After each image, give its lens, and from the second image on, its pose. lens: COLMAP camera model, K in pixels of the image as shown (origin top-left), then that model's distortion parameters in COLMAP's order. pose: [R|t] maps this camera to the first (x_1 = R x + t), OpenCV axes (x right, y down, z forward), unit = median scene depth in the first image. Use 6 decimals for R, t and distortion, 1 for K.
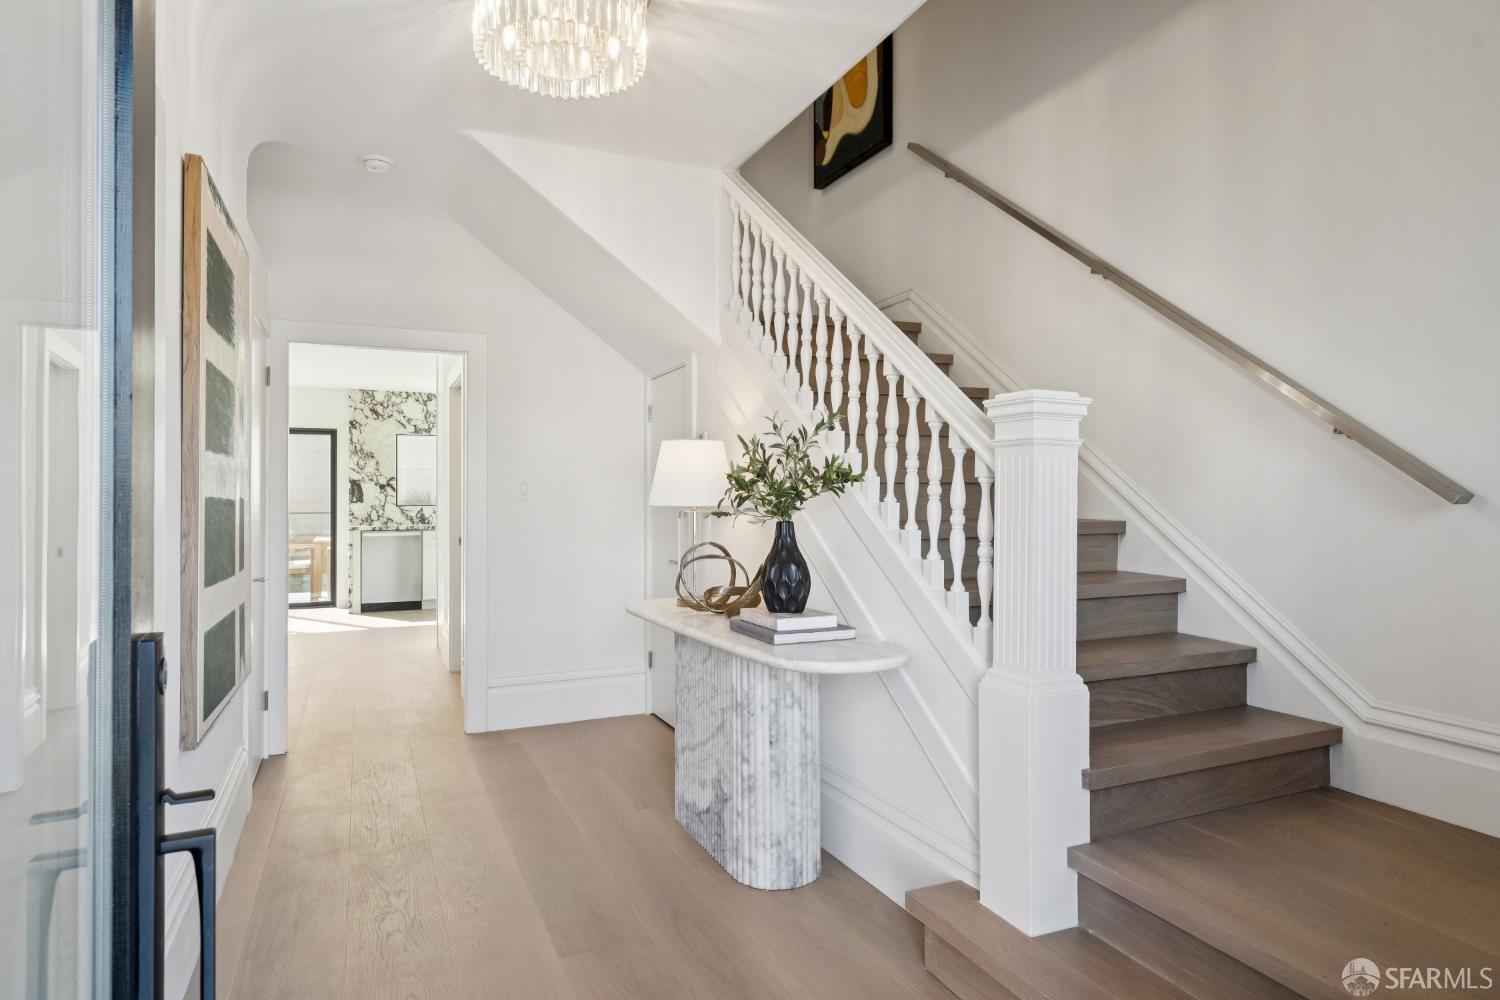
lens RADIAL K [[860.6, 0, 749.3], [0, 860.6, 482.0], [0, 0, 1]] dist [0.000339, 0.000265]
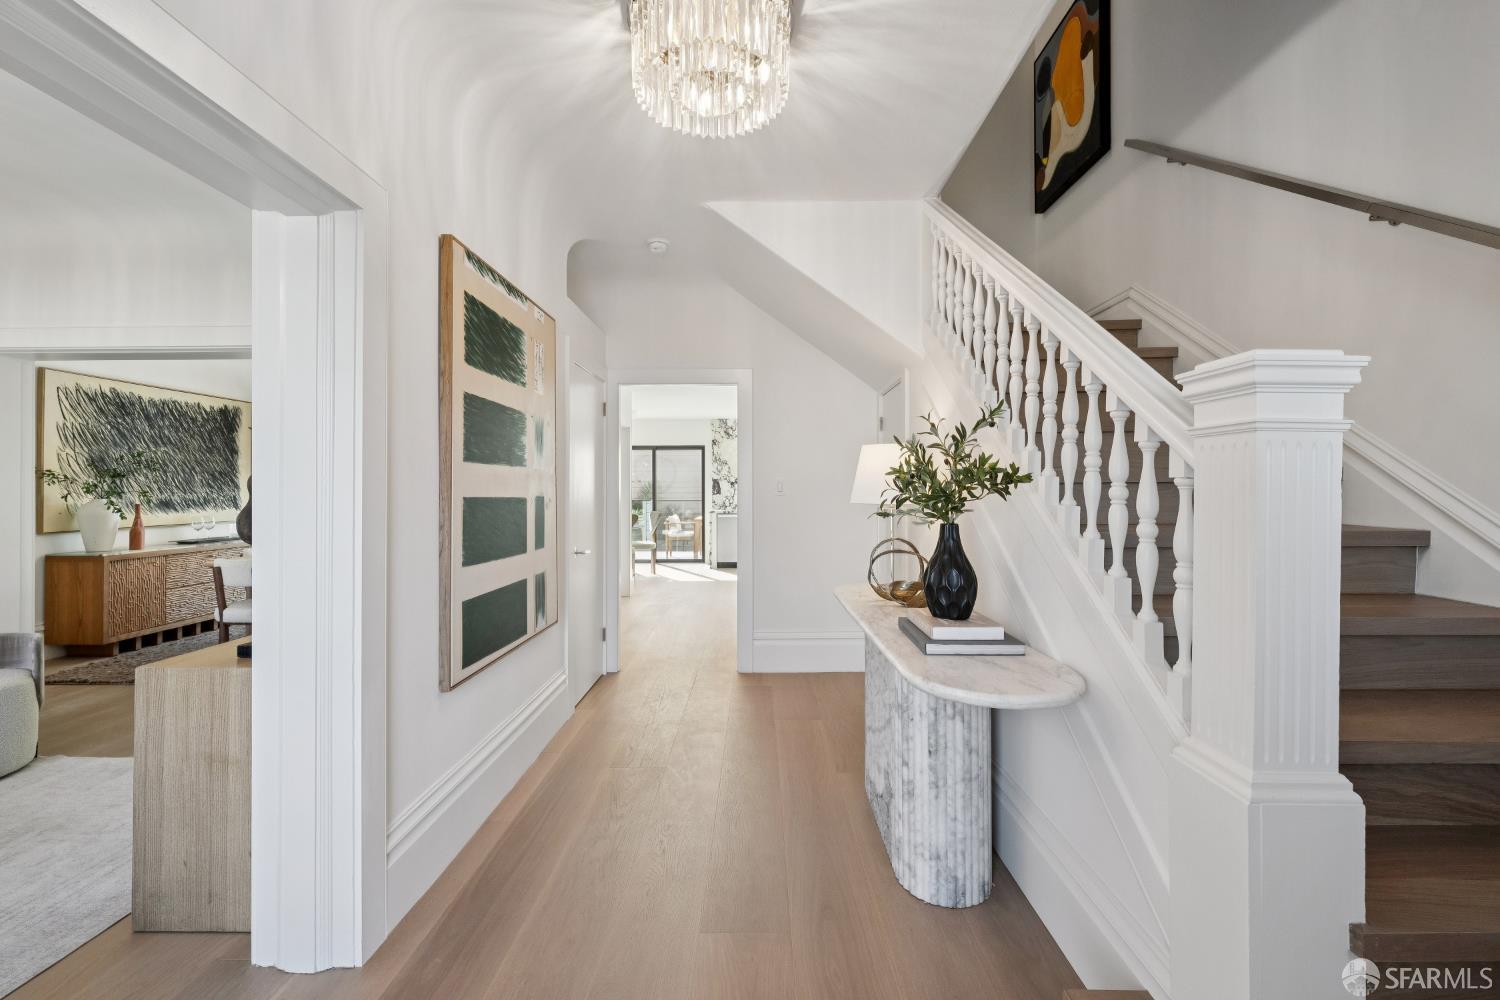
lens RADIAL K [[600.7, 0, 748.9], [0, 600.7, 482.3], [0, 0, 1]] dist [-0.002016, -0.000137]
pose [[0.910228, -0.004074, -0.414088, 0.119243], [0.006444, 0.999970, 0.004326, -0.005180], [0.414058, -0.006606, 0.910227, 0.296606]]
